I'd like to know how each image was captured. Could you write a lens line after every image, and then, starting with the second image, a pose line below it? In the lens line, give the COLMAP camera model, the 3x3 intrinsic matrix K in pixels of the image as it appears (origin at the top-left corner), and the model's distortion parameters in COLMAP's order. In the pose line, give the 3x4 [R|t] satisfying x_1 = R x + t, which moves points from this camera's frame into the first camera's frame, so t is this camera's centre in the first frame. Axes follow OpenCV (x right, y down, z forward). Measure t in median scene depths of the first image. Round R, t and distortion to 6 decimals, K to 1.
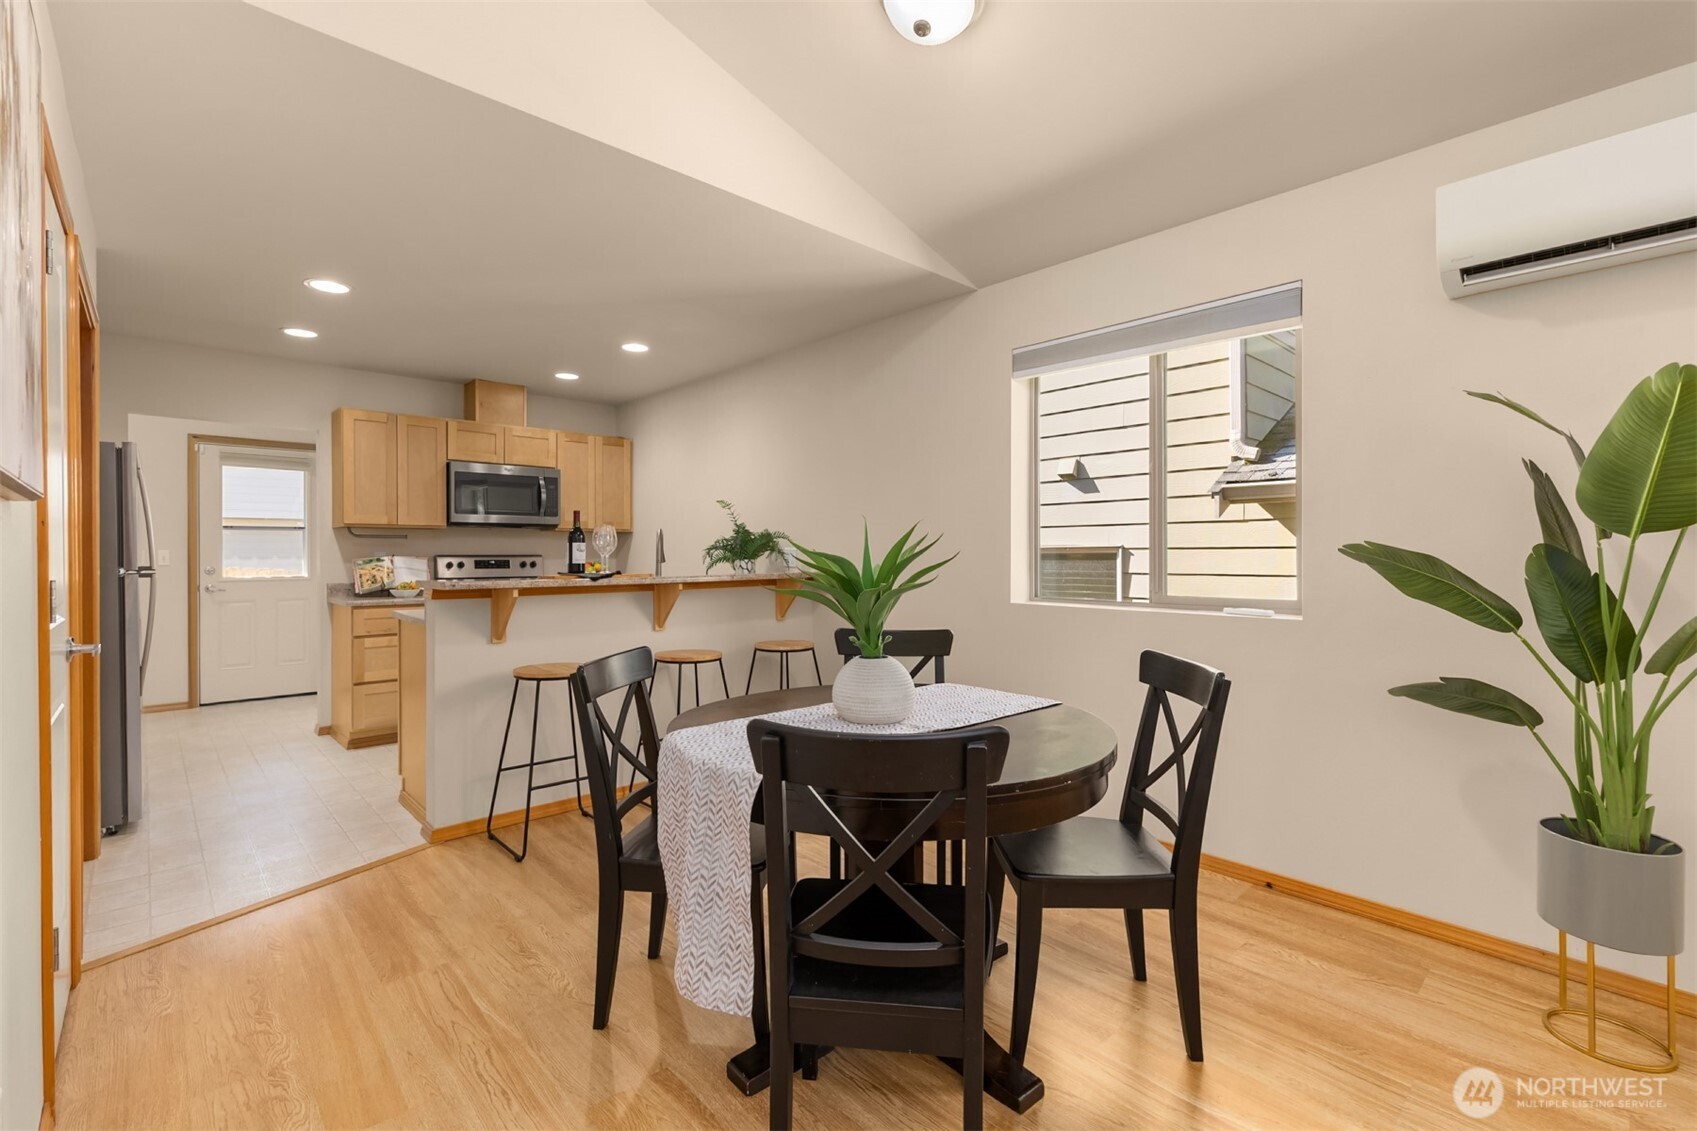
lens RADIAL K [[737.0, 0, 834.0], [0, 737.0, 554.8], [0, 0, 1]] dist [-0.001879, 0.001140]
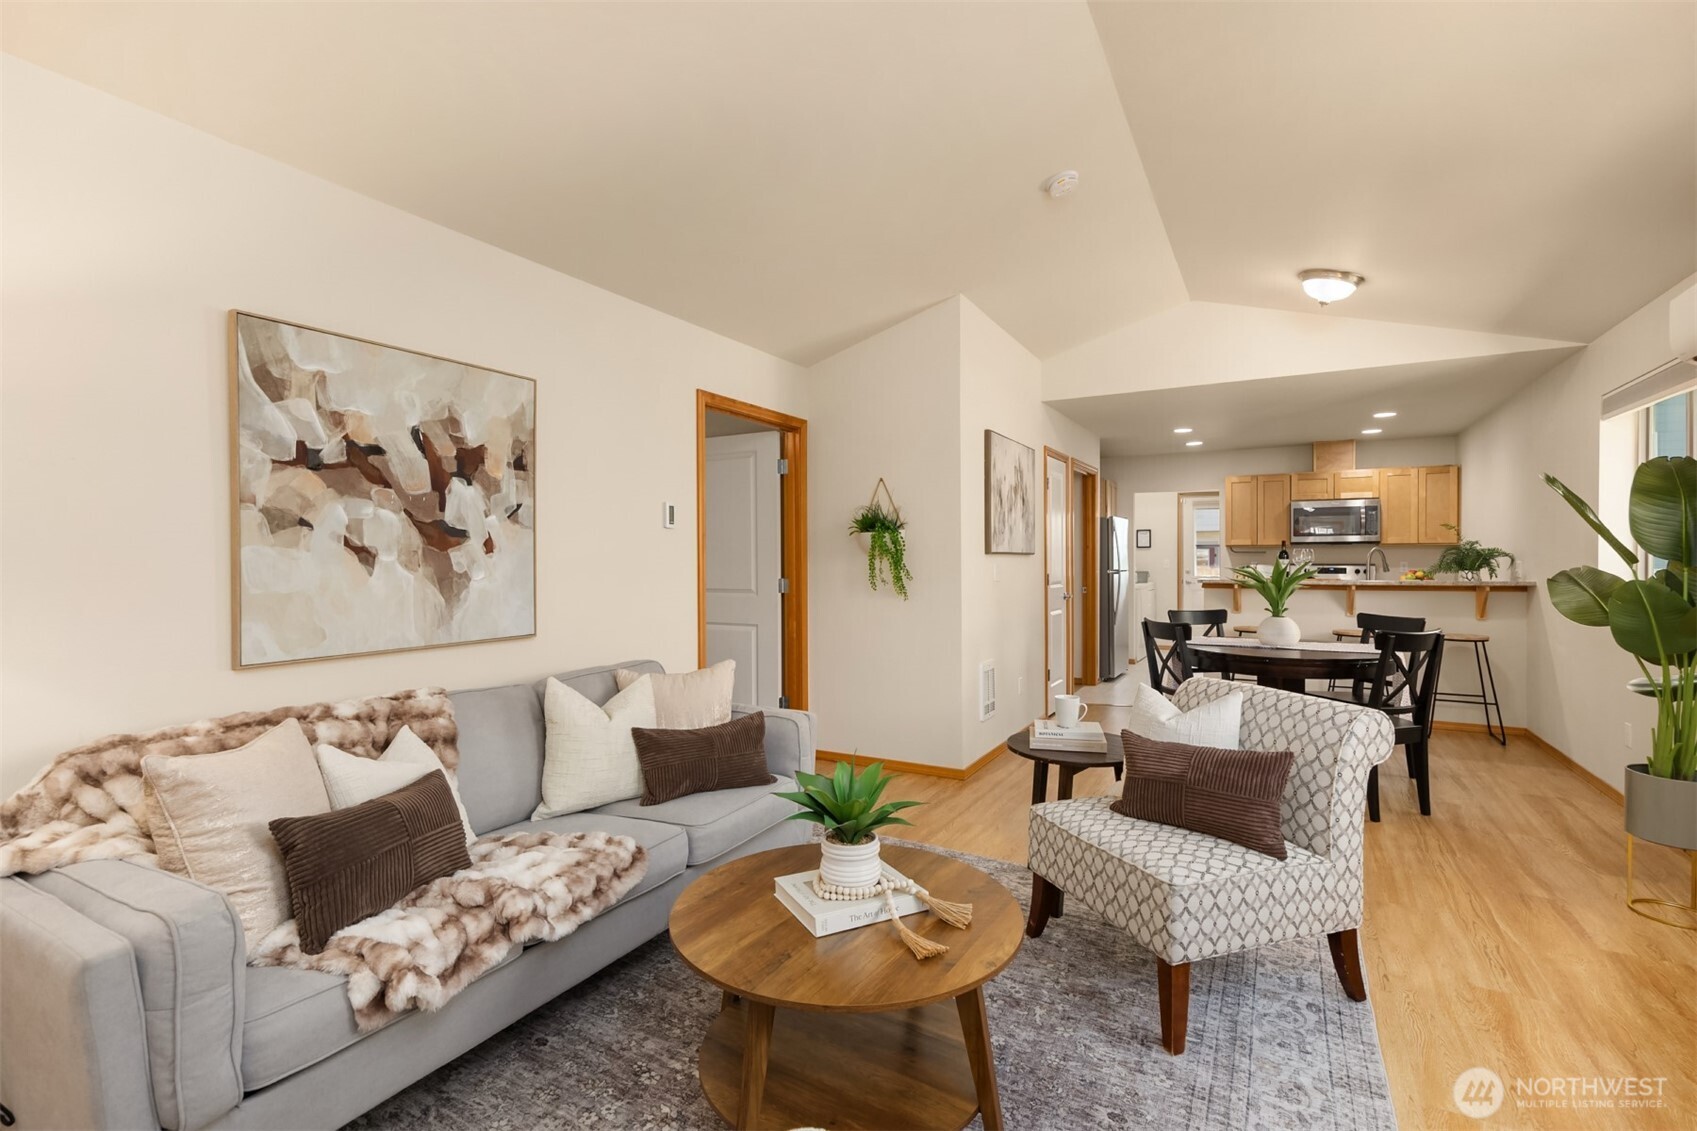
lens RADIAL K [[781.3, 0, 840.8], [0, 781.3, 561.4], [0, 0, 1]] dist [0.001036, 0.000159]
pose [[0.305157, 0.006024, -0.952283, 0.745802], [-0.000123, 0.999980, 0.006286, -0.015711], [0.952302, -0.001801, 0.305152, -0.377944]]
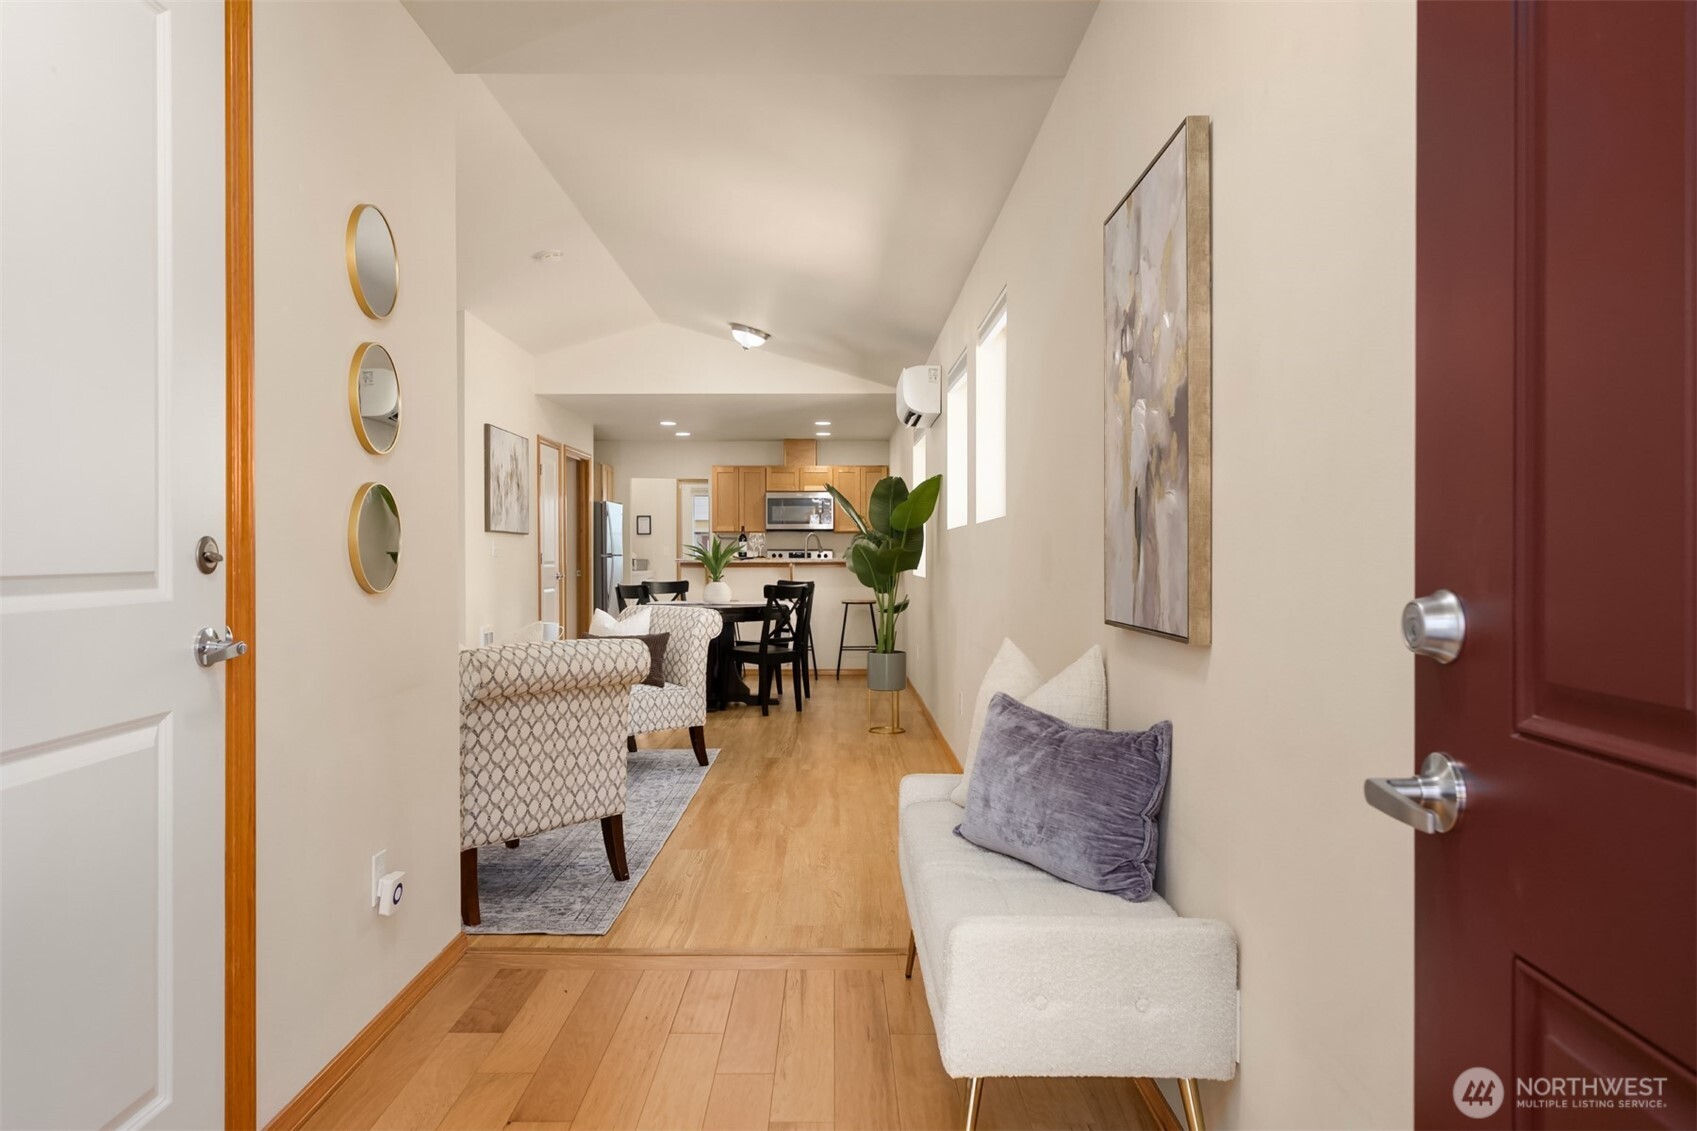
lens RADIAL K [[1112.4, 0, 859.5], [0, 1112.4, 562.0], [0, 0, 1]] dist [0.004768, 0.000091]
pose [[0.746277, 0.005869, -0.665609, 1.338871], [-0.002338, 0.999978, 0.006196, 0.013337], [0.665631, -0.003068, 0.746275, -0.744994]]
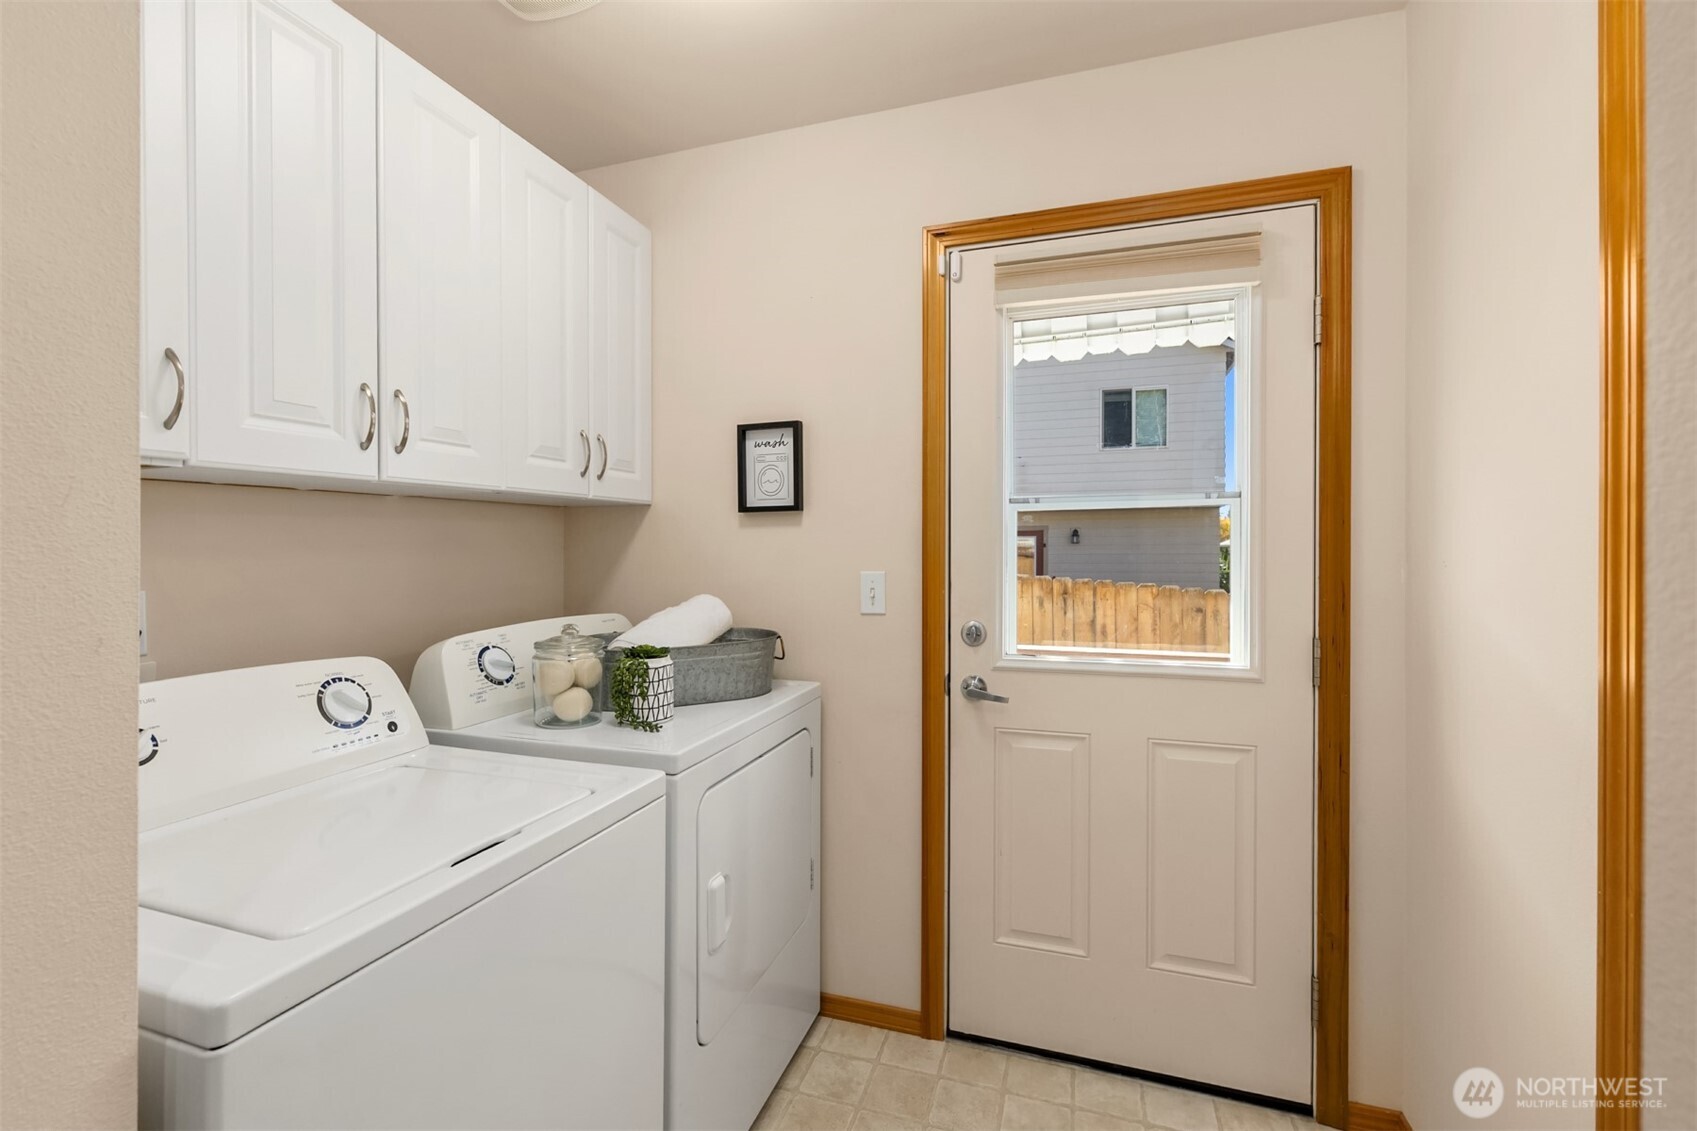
lens RADIAL K [[737.0, 0, 826.5], [0, 737.0, 553.3], [0, 0, 1]] dist [-0.001879, 0.001140]
pose [[0.461187, 0.010572, -0.887240, -0.689383], [-0.002213, 0.999940, 0.010764, -0.021237], [0.887300, -0.003001, 0.461182, 0.930316]]
